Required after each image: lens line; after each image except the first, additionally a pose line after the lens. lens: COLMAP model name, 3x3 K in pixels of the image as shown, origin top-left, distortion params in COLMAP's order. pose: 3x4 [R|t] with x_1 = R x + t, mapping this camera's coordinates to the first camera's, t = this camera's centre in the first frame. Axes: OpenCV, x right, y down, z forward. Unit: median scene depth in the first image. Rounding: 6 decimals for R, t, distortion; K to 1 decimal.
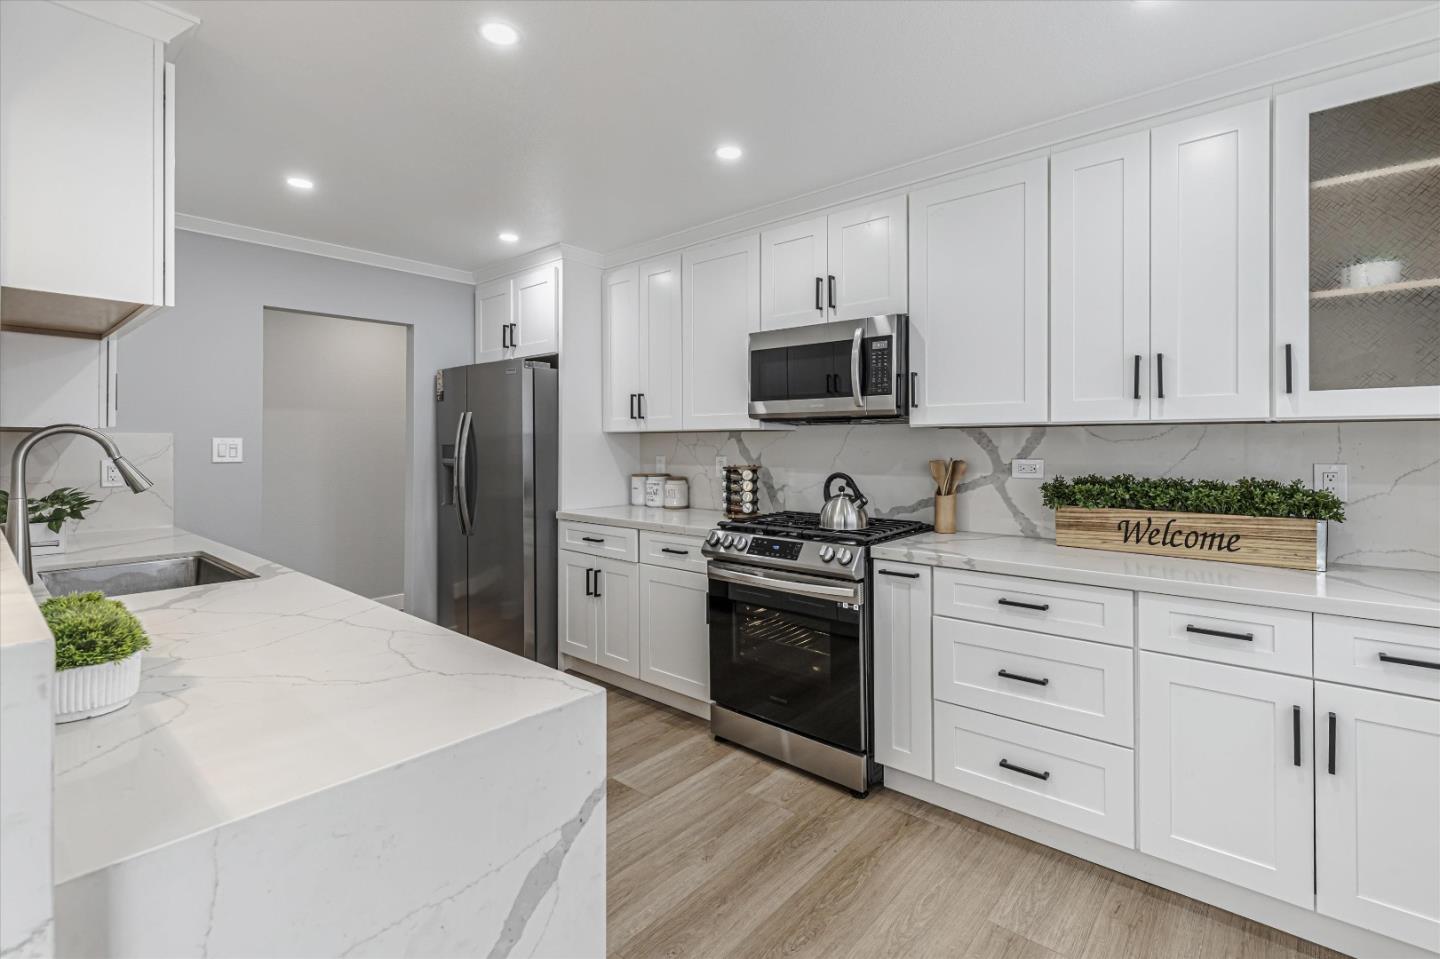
lens RADIAL K [[677.8, 0, 722.9], [0, 677.8, 447.2], [0, 0, 1]] dist [-0.000235, -0.000174]
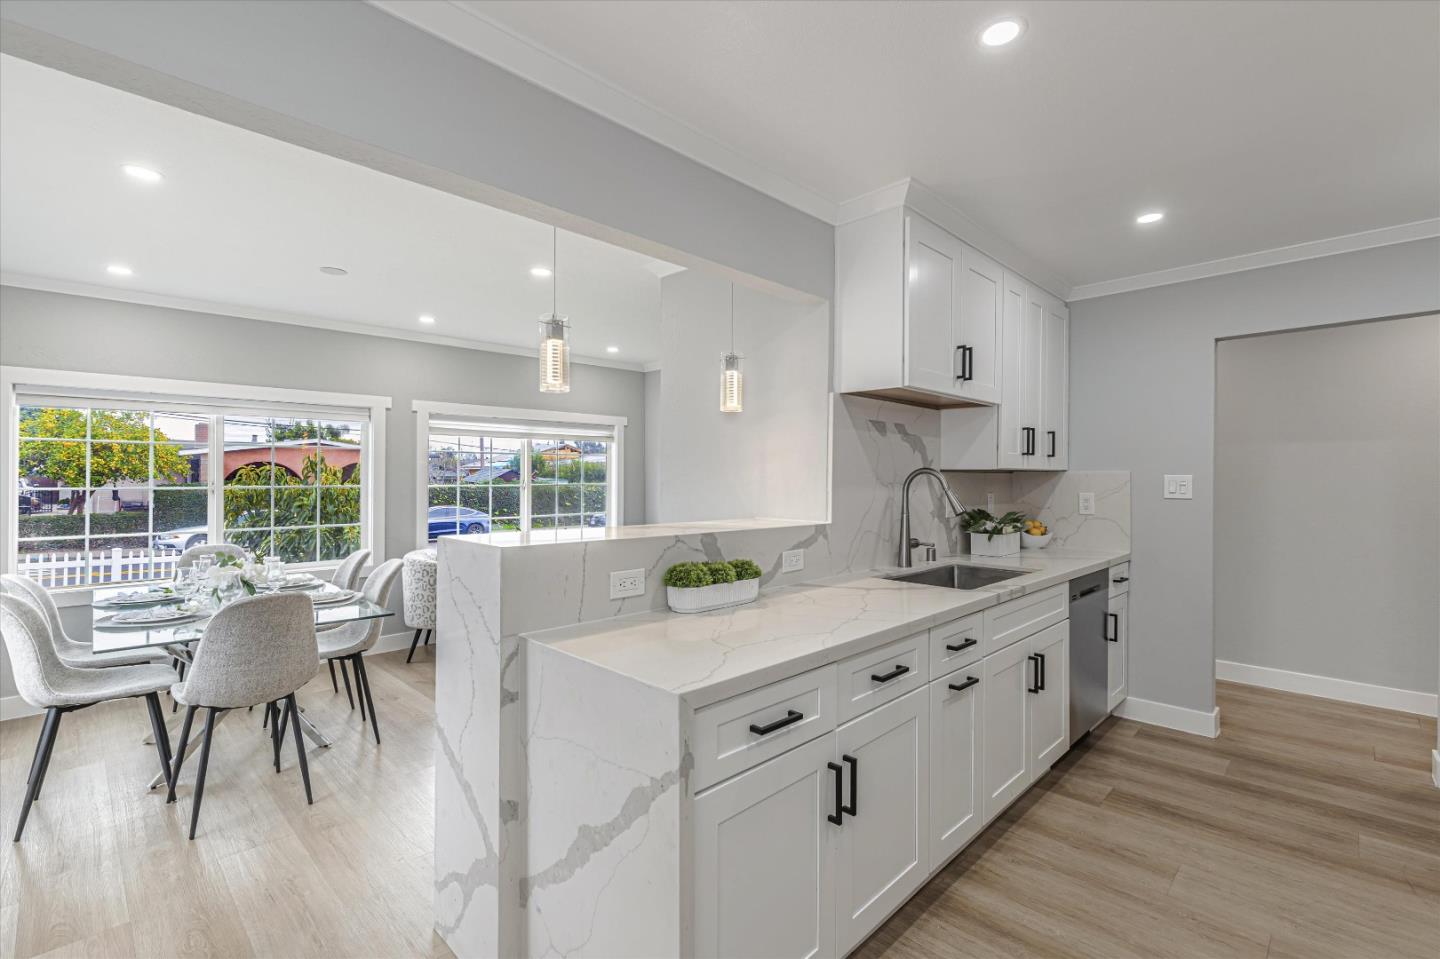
lens RADIAL K [[645.7, 0, 720.0], [0, 645.7, 479.5], [0, 0, 1]] dist [-0.003009, -0.000725]
pose [[-0.066863, 0.004625, -0.997751, 0.575988], [-0.004817, 0.999976, 0.004958, -0.014161], [0.997751, 0.005138, -0.066839, 0.700011]]
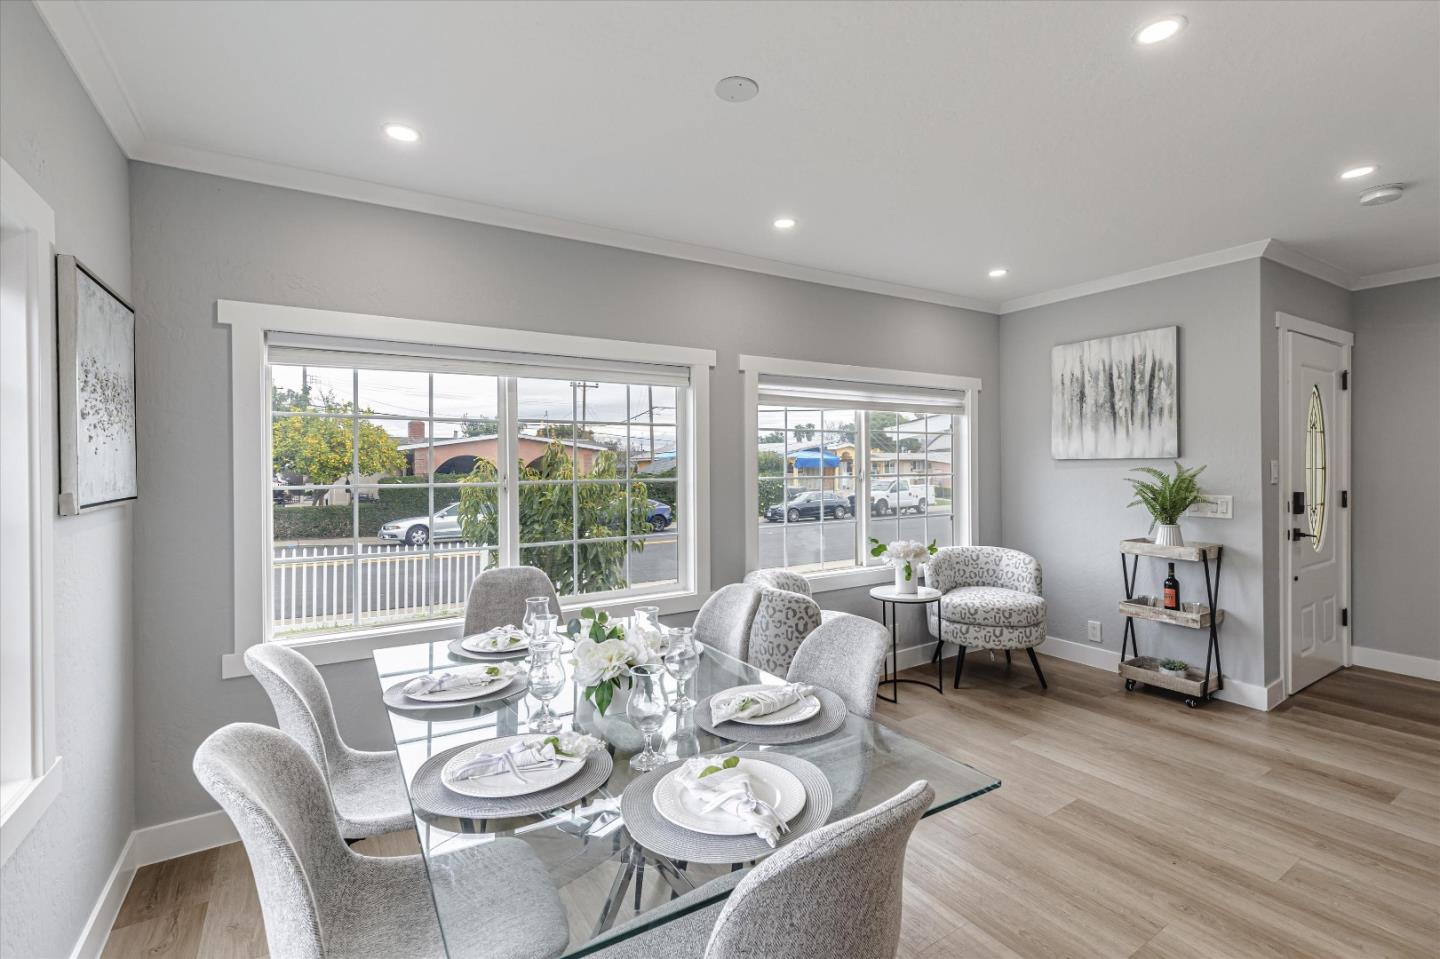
lens RADIAL K [[655.8, 0, 719.3], [0, 655.8, 470.2], [0, 0, 1]] dist [0.000068, -0.000126]
pose [[-0.296022, 0.008420, -0.955144, 0.367206], [0.006825, 0.999954, 0.006700, -0.011545], [0.955157, -0.004535, -0.296066, 0.440343]]
